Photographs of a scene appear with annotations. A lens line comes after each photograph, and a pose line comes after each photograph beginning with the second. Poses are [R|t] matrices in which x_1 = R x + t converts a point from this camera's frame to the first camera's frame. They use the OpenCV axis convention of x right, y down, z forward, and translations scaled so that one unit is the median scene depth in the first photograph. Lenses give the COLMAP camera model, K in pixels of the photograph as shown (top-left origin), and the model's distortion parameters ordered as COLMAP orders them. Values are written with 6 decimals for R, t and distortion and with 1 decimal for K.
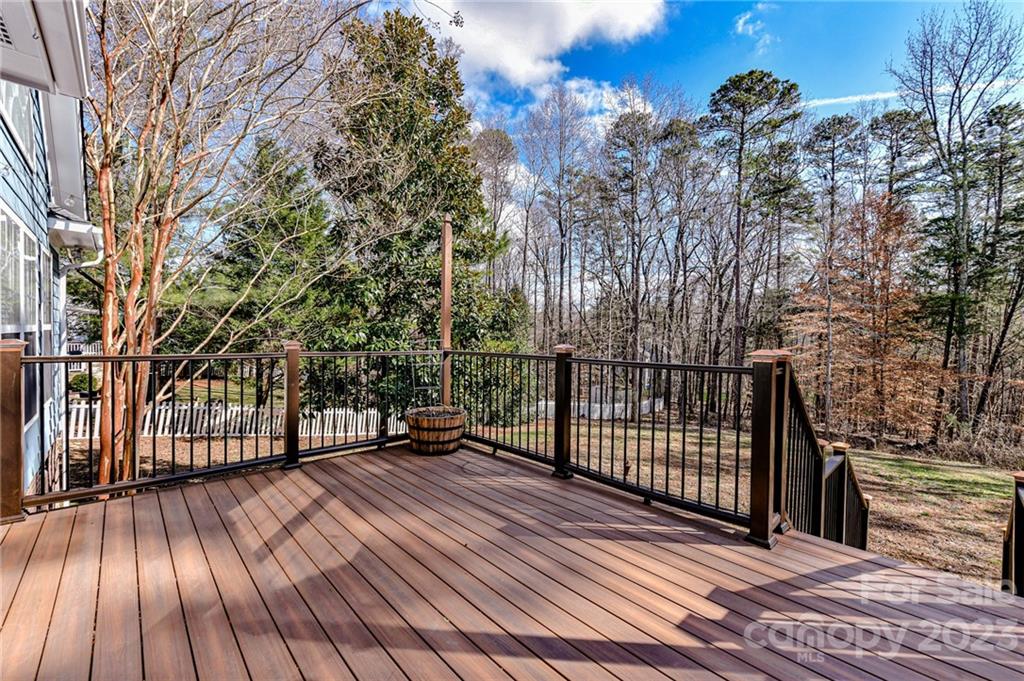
lens RADIAL K [[404.7, 0, 508.1], [0, 404.7, 337.3], [0, 0, 1]] dist [0.006245, -0.001738]
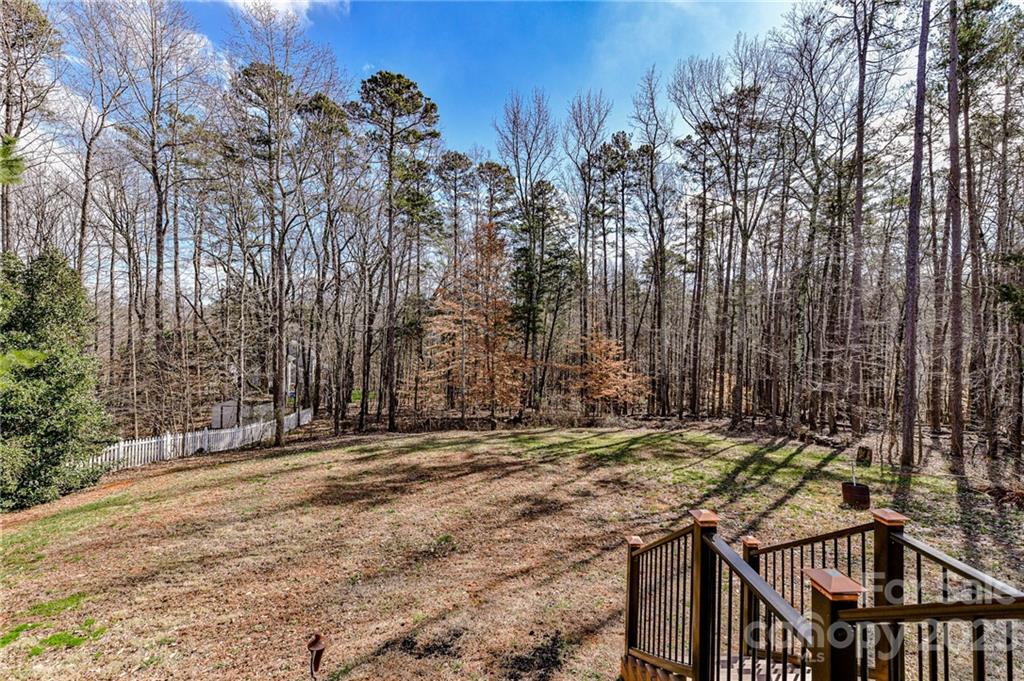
lens RADIAL K [[404.7, 0, 508.1], [0, 404.7, 337.4], [0, 0, 1]] dist [0.006245, -0.001738]
pose [[0.674502, -0.011726, 0.738180, 0.025269], [0.013215, 0.999905, 0.003809, -0.000632], [-0.738154, 0.007186, 0.674594, 0.113532]]
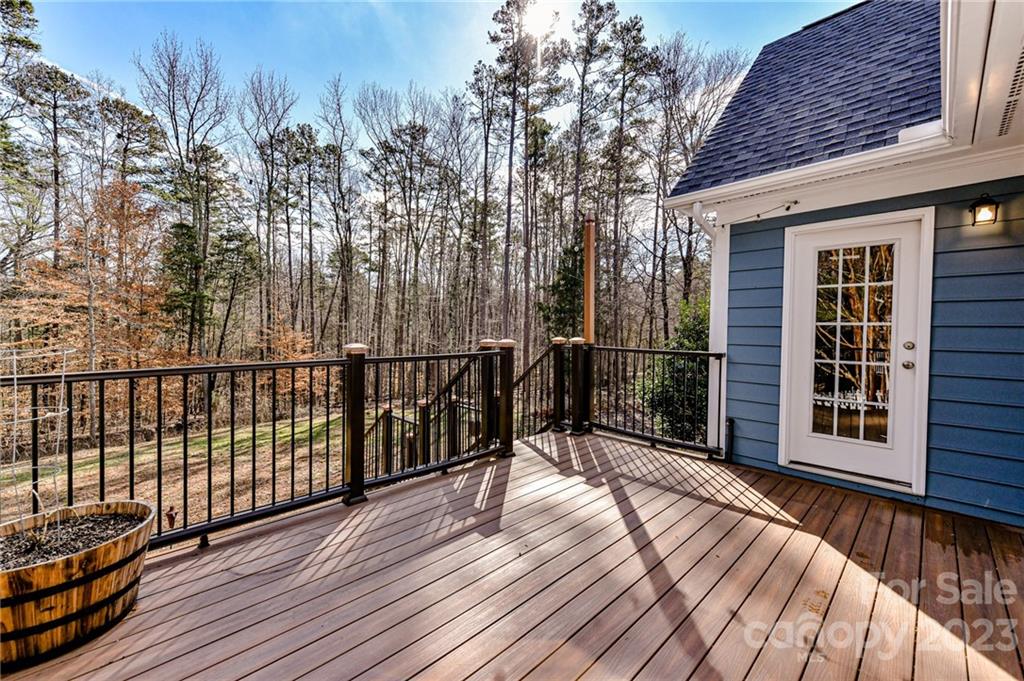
lens RADIAL K [[404.7, 0, 506.2], [0, 404.7, 339.0], [0, 0, 1]] dist [0.006245, -0.001738]
pose [[0.000393, -0.032536, 0.999471, -0.083999], [0.005558, 0.999455, 0.032533, -0.002077], [-0.999984, 0.005542, 0.000573, 0.082926]]
